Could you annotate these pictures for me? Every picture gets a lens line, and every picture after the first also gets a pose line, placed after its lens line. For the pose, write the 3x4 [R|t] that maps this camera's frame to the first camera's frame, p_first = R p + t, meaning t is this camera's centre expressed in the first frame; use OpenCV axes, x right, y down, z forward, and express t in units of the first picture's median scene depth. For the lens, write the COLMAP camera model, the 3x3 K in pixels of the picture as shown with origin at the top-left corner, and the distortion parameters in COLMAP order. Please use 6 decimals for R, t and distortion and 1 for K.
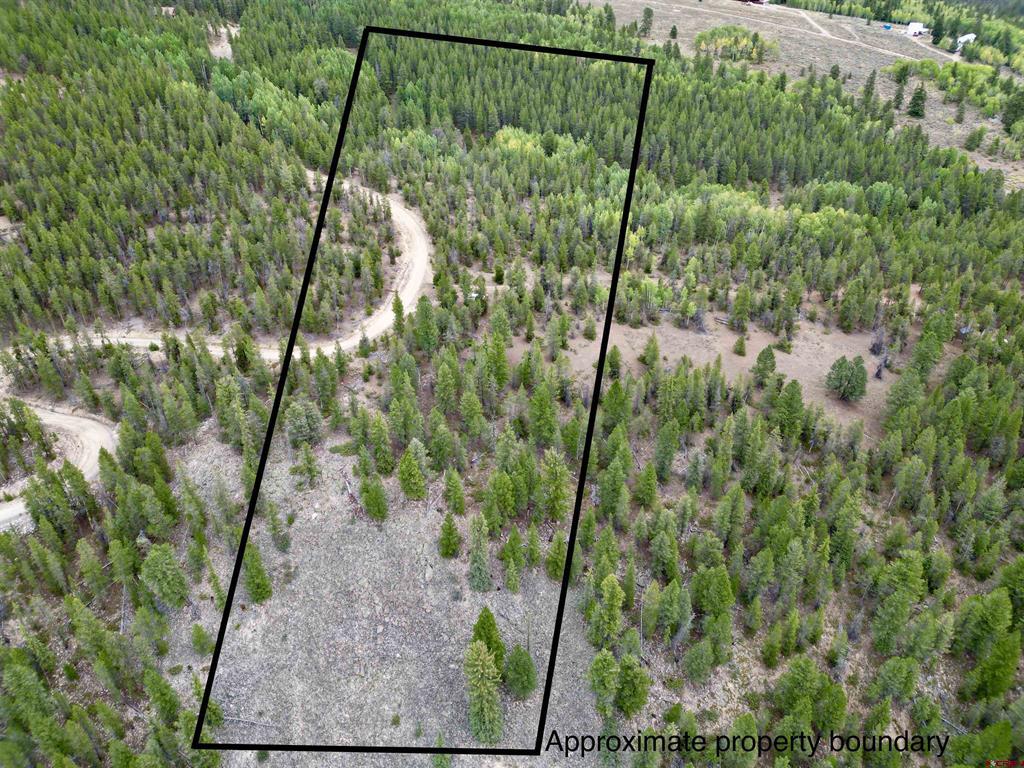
lens RADIAL K [[710.3, 0, 509.3], [0, 710.3, 383.4], [0, 0, 1]] dist [0.071013, -0.058510]
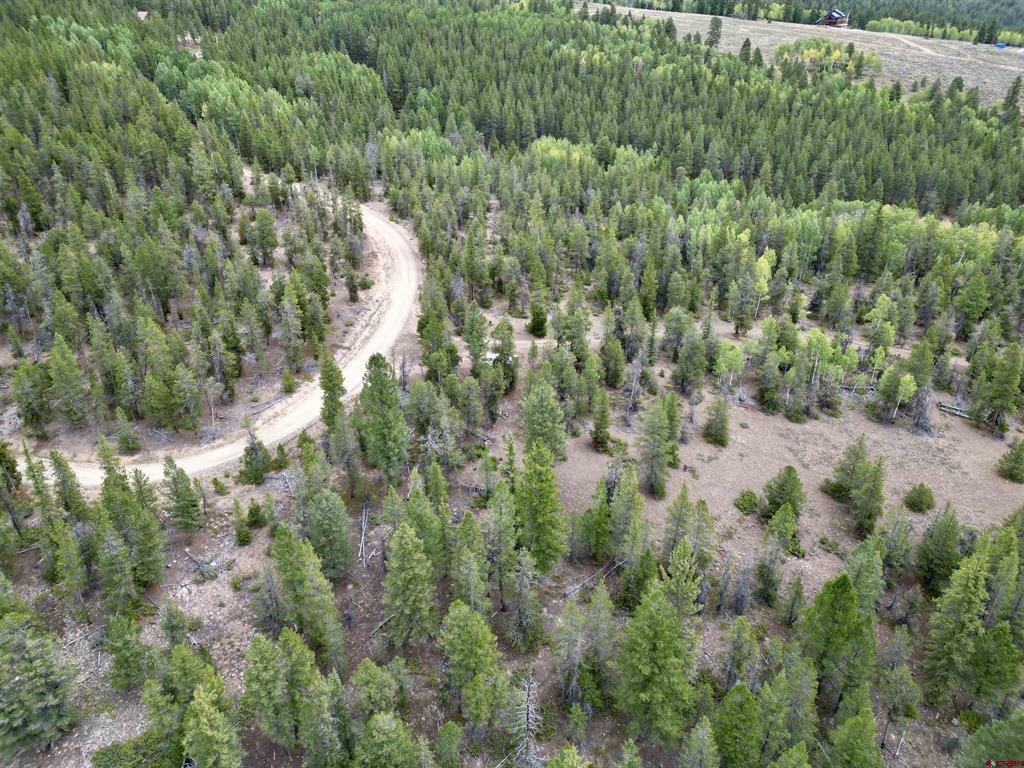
lens RADIAL K [[710.3, 0, 509.3], [0, 710.3, 381.2], [0, 0, 1]] dist [0.071013, -0.058510]
pose [[0.999089, 0.013280, -0.040548, -0.013032], [-0.016847, 0.995895, -0.088938, -0.052516], [0.039200, 0.089541, 0.995211, 0.425094]]
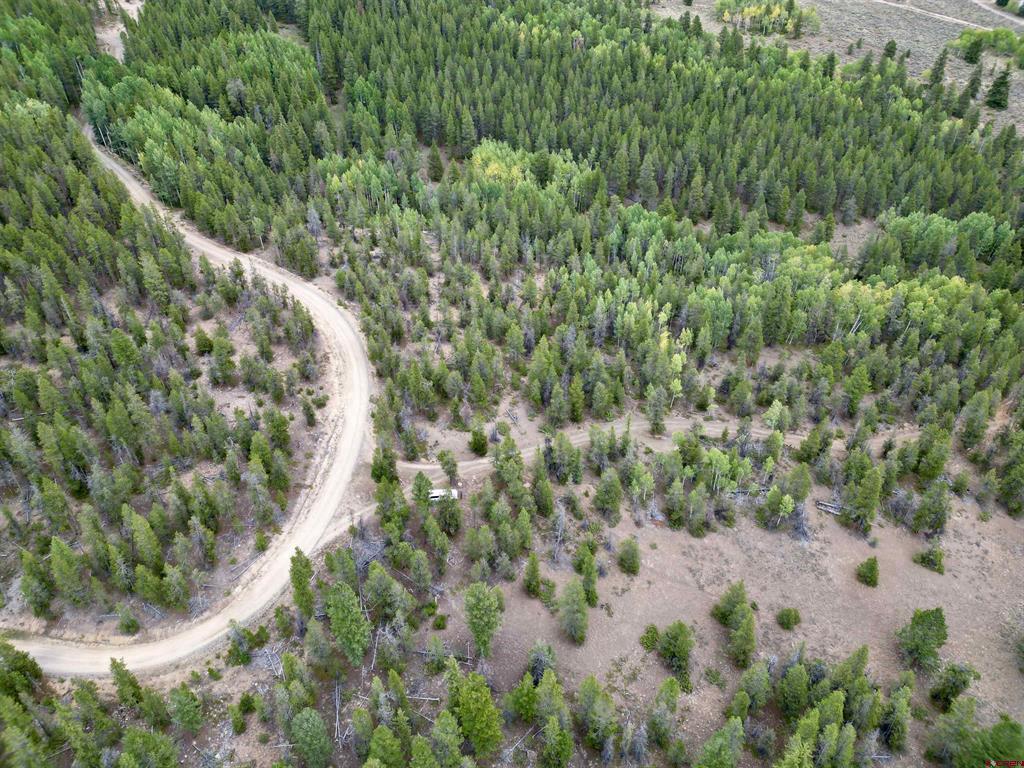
lens RADIAL K [[710.3, 0, 508.9], [0, 710.3, 380.8], [0, 0, 1]] dist [0.071013, -0.058510]
pose [[0.999601, -0.021814, 0.017963, 0.002305], [0.020688, 0.997945, 0.060649, -0.235674], [-0.019249, -0.060253, 0.997998, 0.352692]]
